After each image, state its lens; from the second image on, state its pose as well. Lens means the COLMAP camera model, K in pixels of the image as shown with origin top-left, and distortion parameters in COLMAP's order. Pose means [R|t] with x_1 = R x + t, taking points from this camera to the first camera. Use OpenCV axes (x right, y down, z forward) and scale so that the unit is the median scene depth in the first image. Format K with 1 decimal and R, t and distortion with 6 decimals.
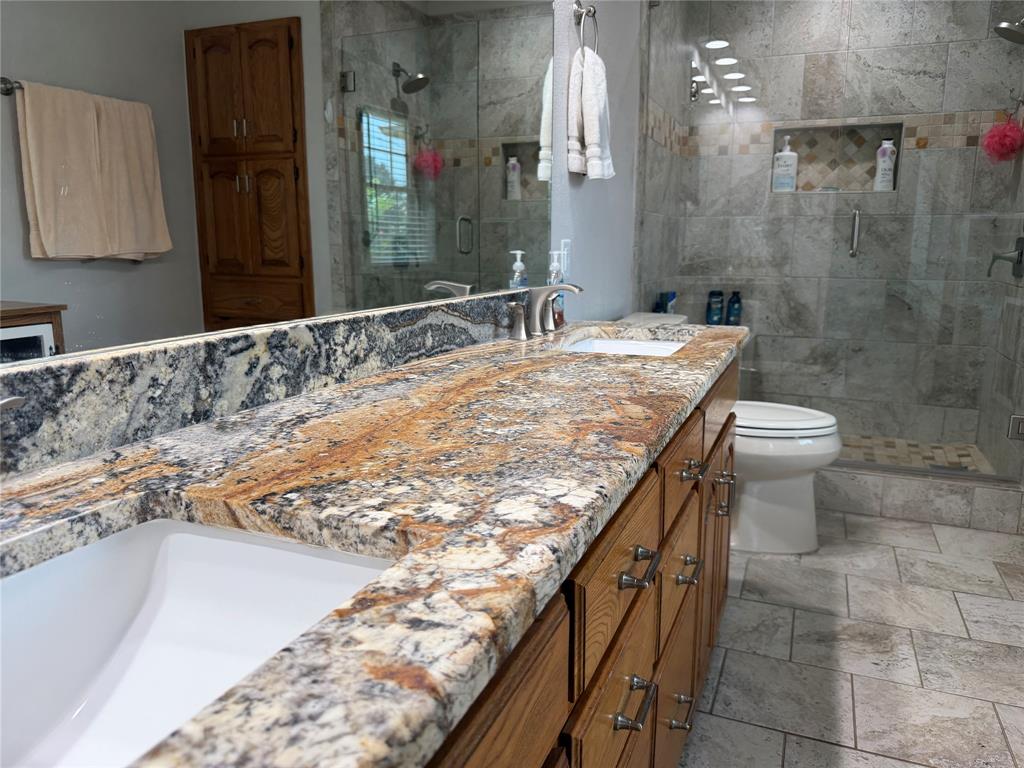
lens RADIAL K [[734.2, 0, 515.6], [0, 734.2, 384.2], [0, 0, 1]] dist [0.009385, -0.026369]
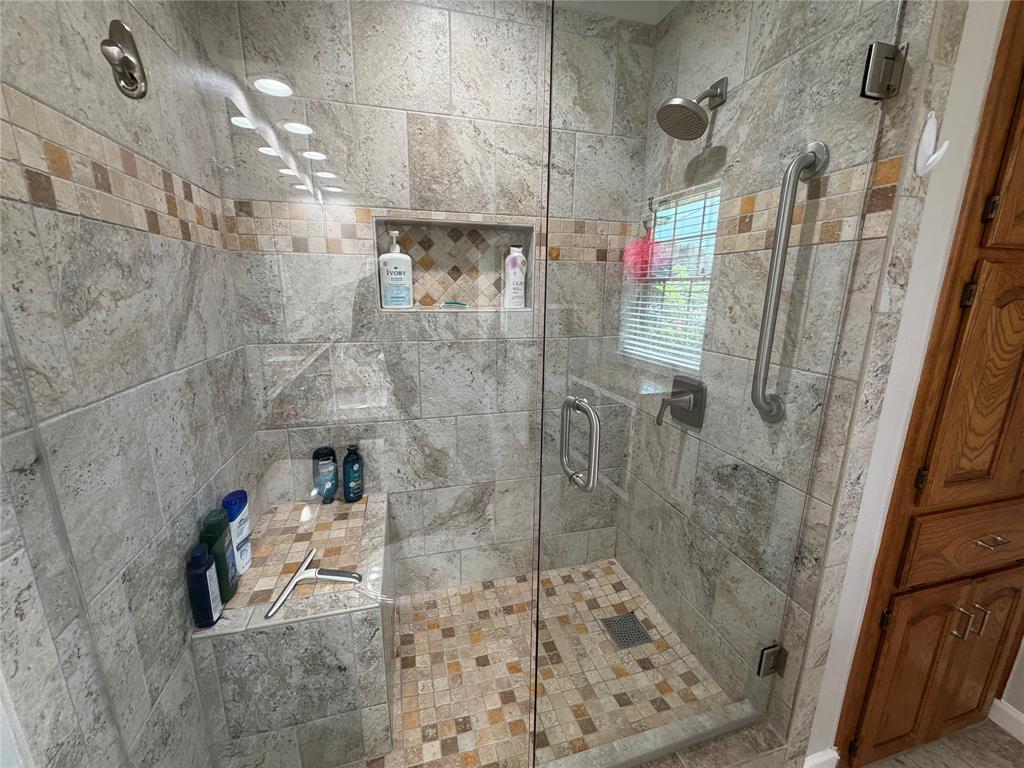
lens RADIAL K [[408.6, 0, 509.5], [0, 408.6, 383.8], [0, 0, 1]] dist [0.000666, -0.000303]
pose [[0.789913, -0.136216, 0.597899, 0.211880], [0.110910, 0.990672, 0.079170, -0.221492], [-0.603106, 0.003775, 0.797652, 0.650772]]
